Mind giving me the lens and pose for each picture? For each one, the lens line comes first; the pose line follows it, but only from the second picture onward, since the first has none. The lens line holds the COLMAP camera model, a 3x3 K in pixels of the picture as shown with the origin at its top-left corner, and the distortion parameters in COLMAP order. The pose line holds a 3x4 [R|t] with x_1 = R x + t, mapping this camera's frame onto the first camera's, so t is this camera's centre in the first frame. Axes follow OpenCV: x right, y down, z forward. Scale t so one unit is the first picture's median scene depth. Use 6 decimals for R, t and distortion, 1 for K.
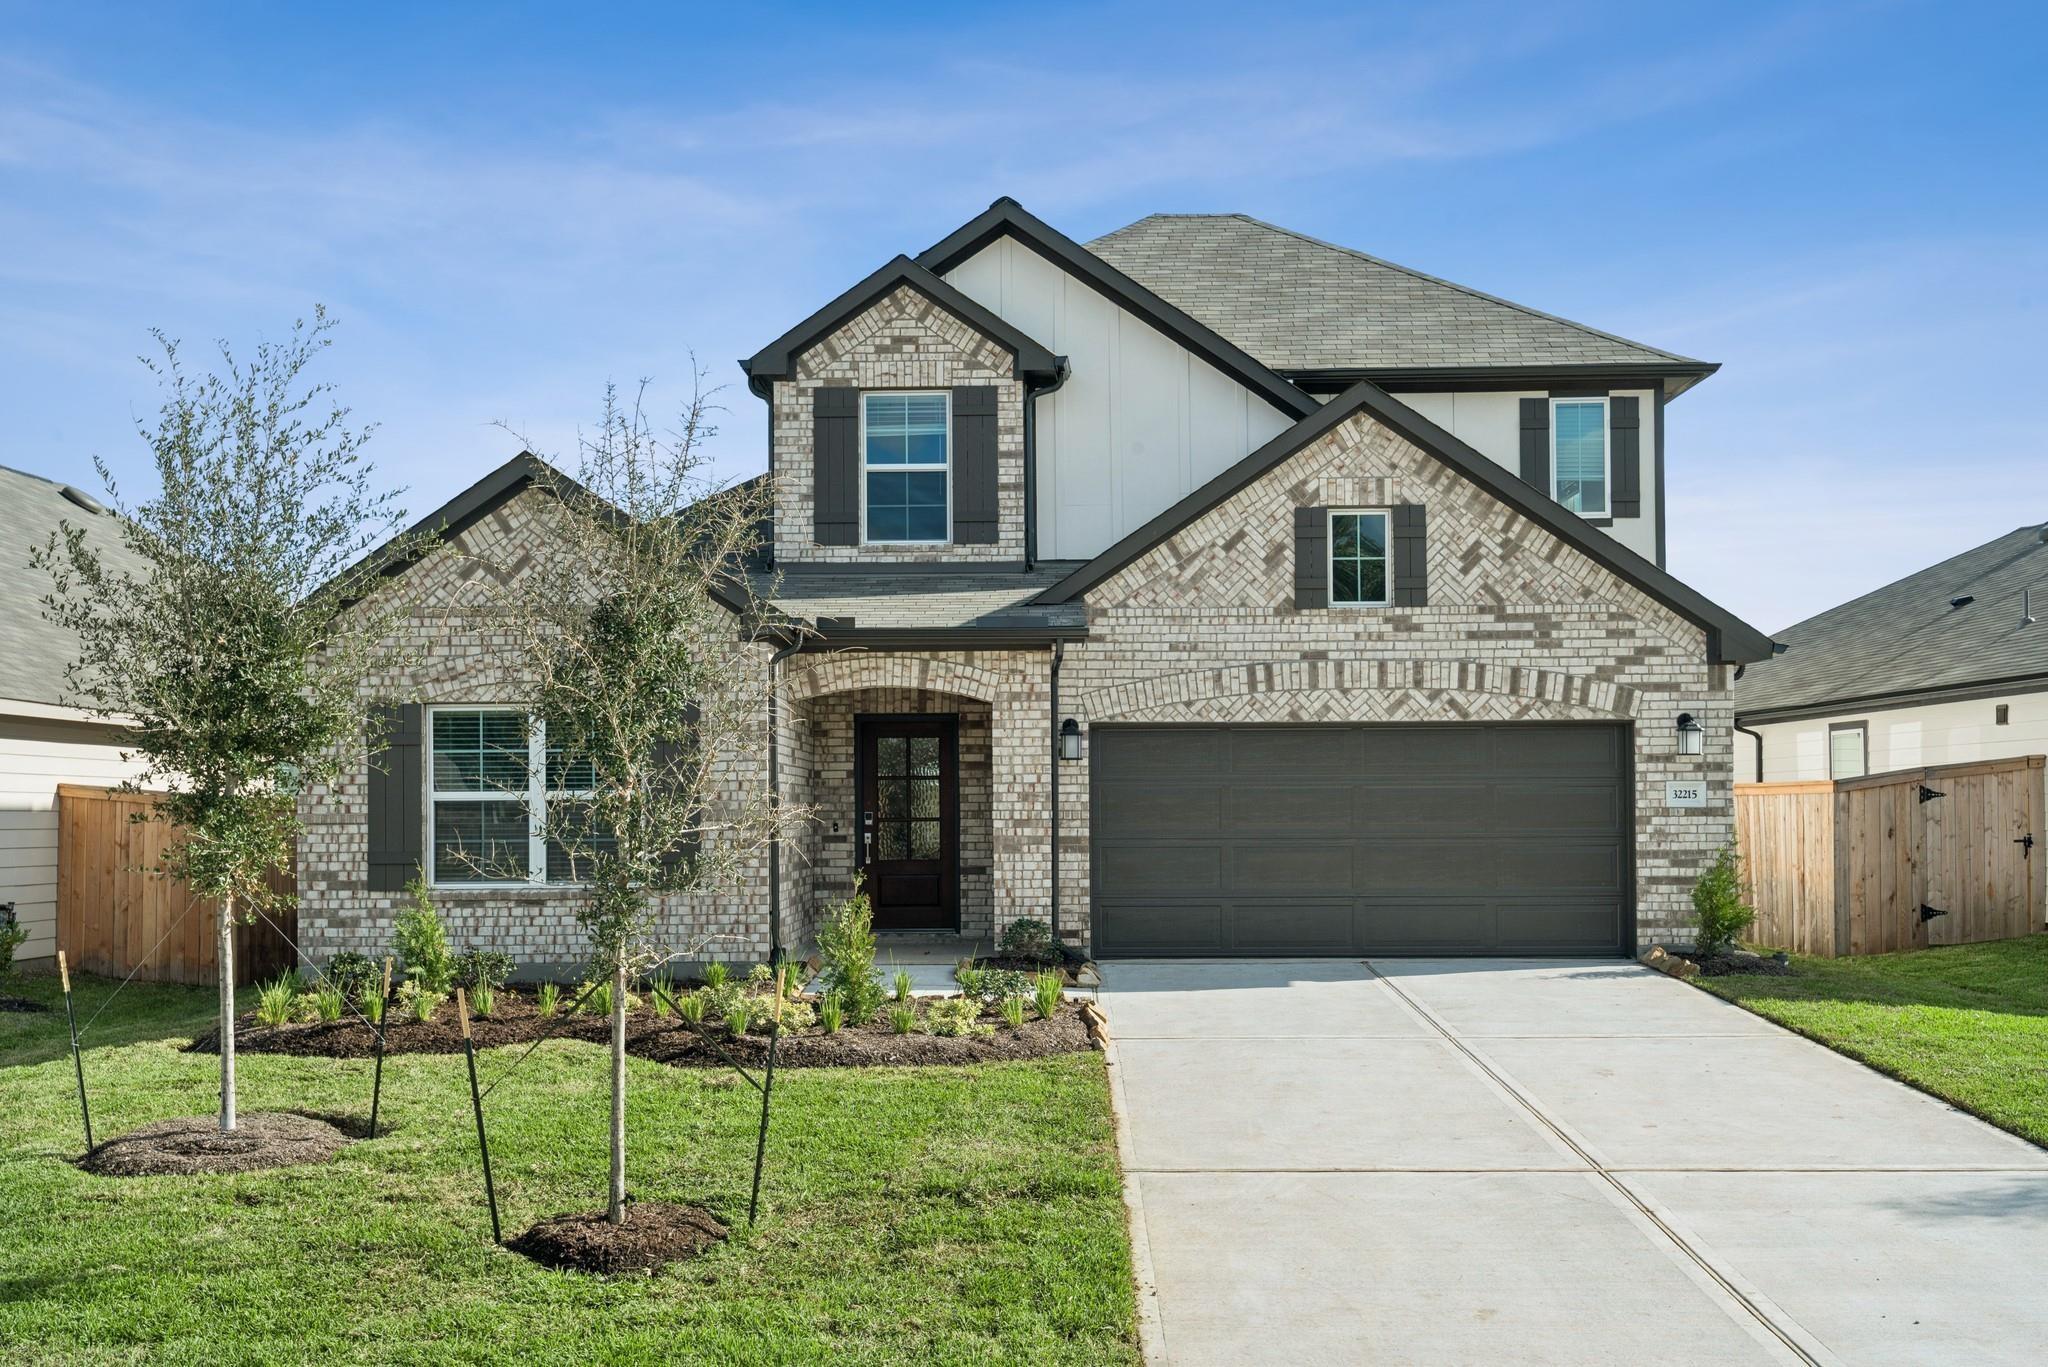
lens RADIAL K [[1996.0, 0, 1023.7], [0, 1996.0, 680.8], [0, 0, 1]] dist [0.002248, 0.000000]
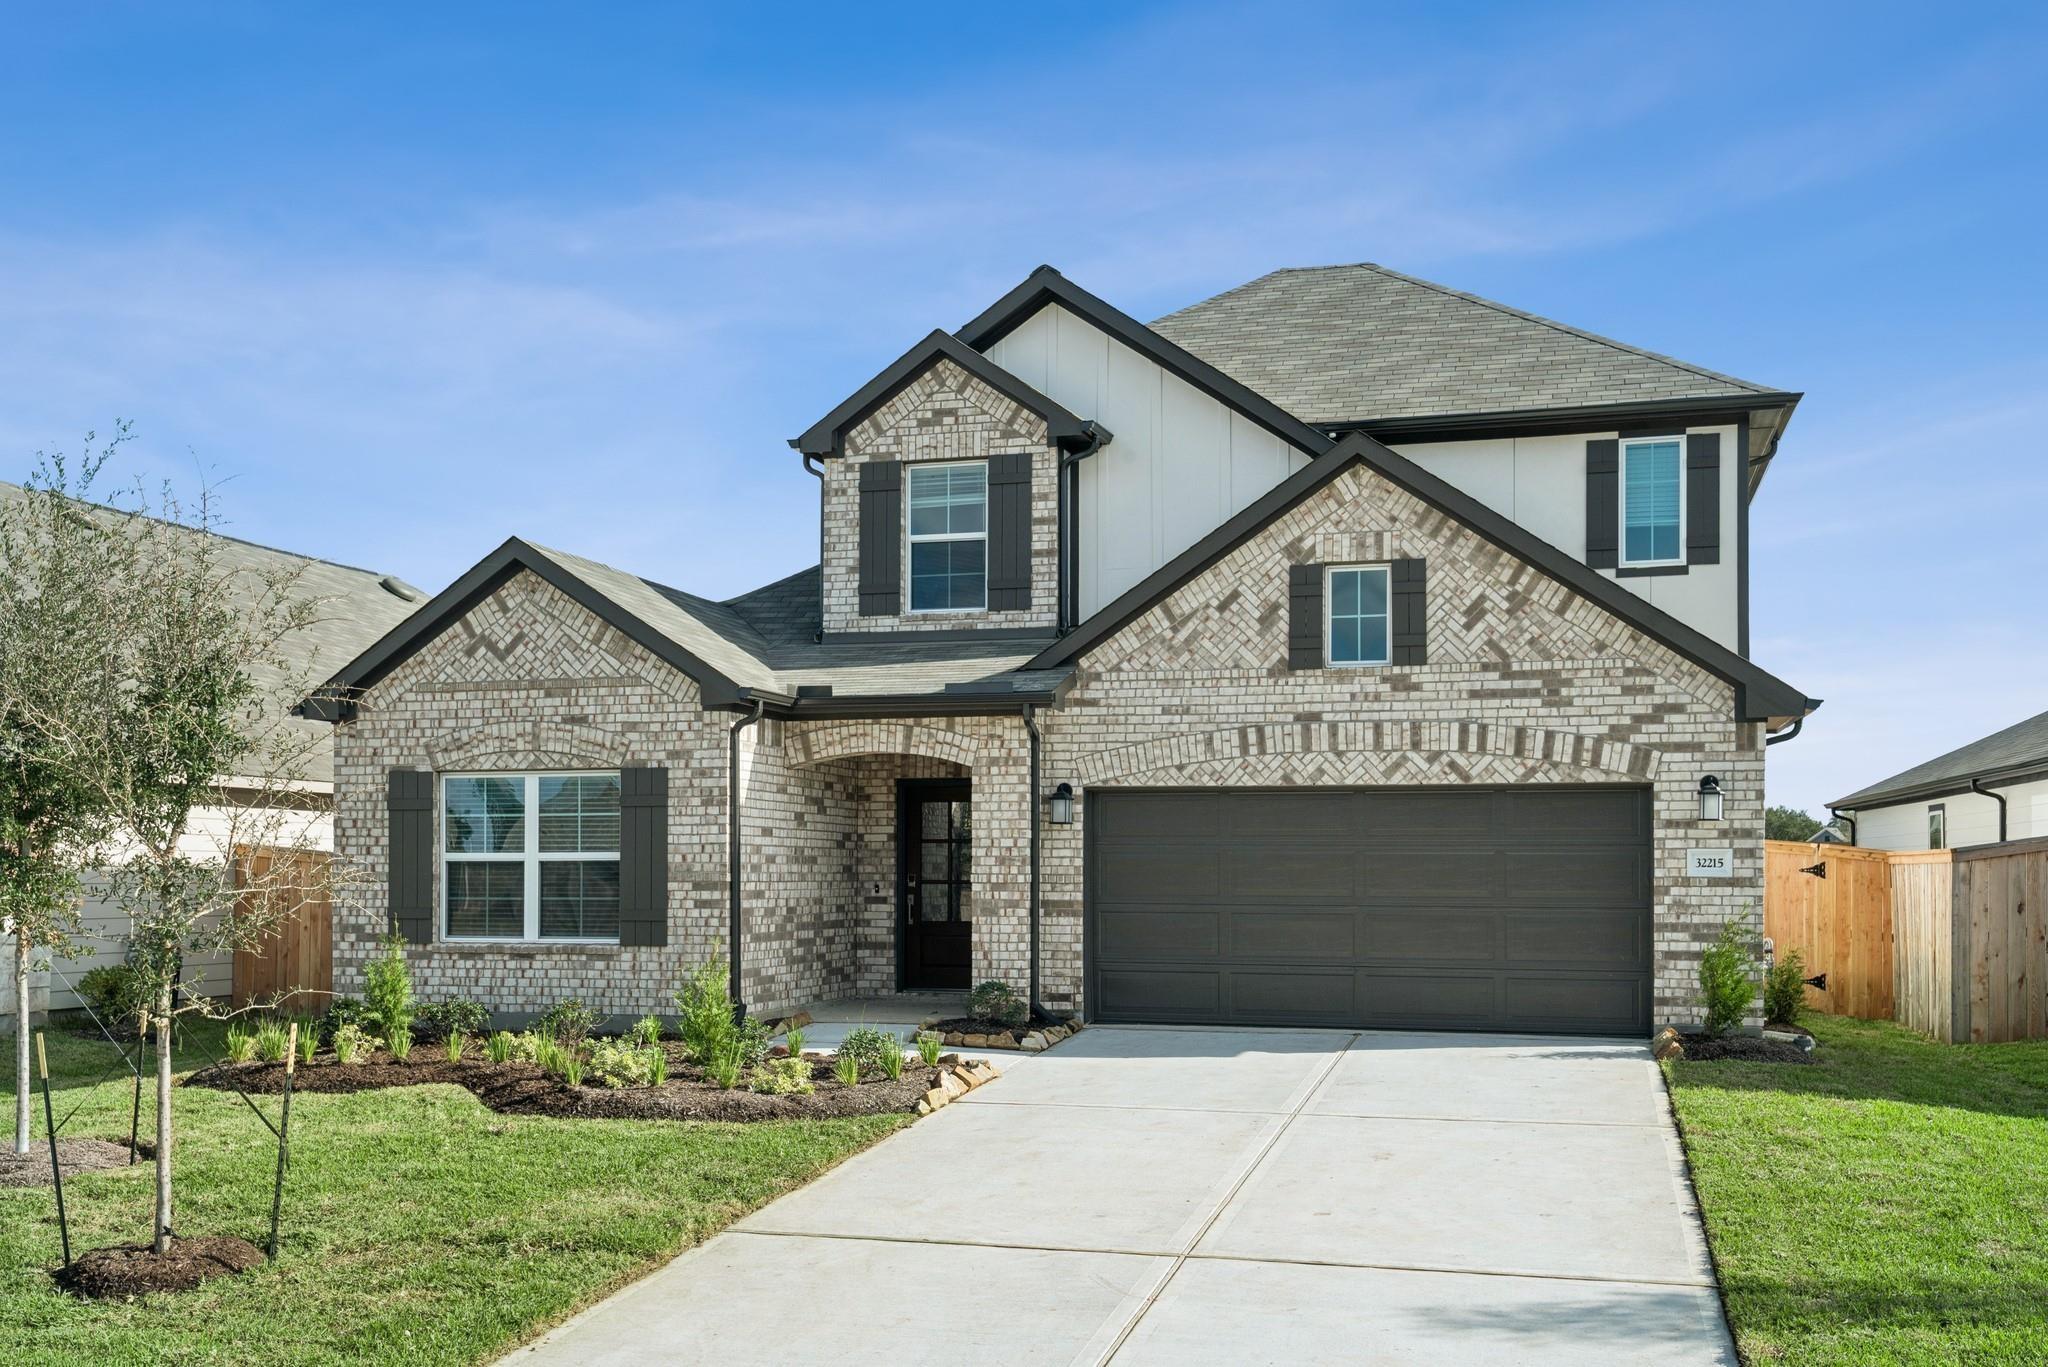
lens RADIAL K [[1960.6, 0, 1022.5], [0, 1960.6, 754.6], [0, 0, 1]] dist [0.013261, 0.000000]
pose [[0.968096, -0.006734, -0.250490, 0.250540], [0.008281, 0.999953, 0.005124, -0.000590], [0.250443, -0.007035, 0.968106, 0.040693]]
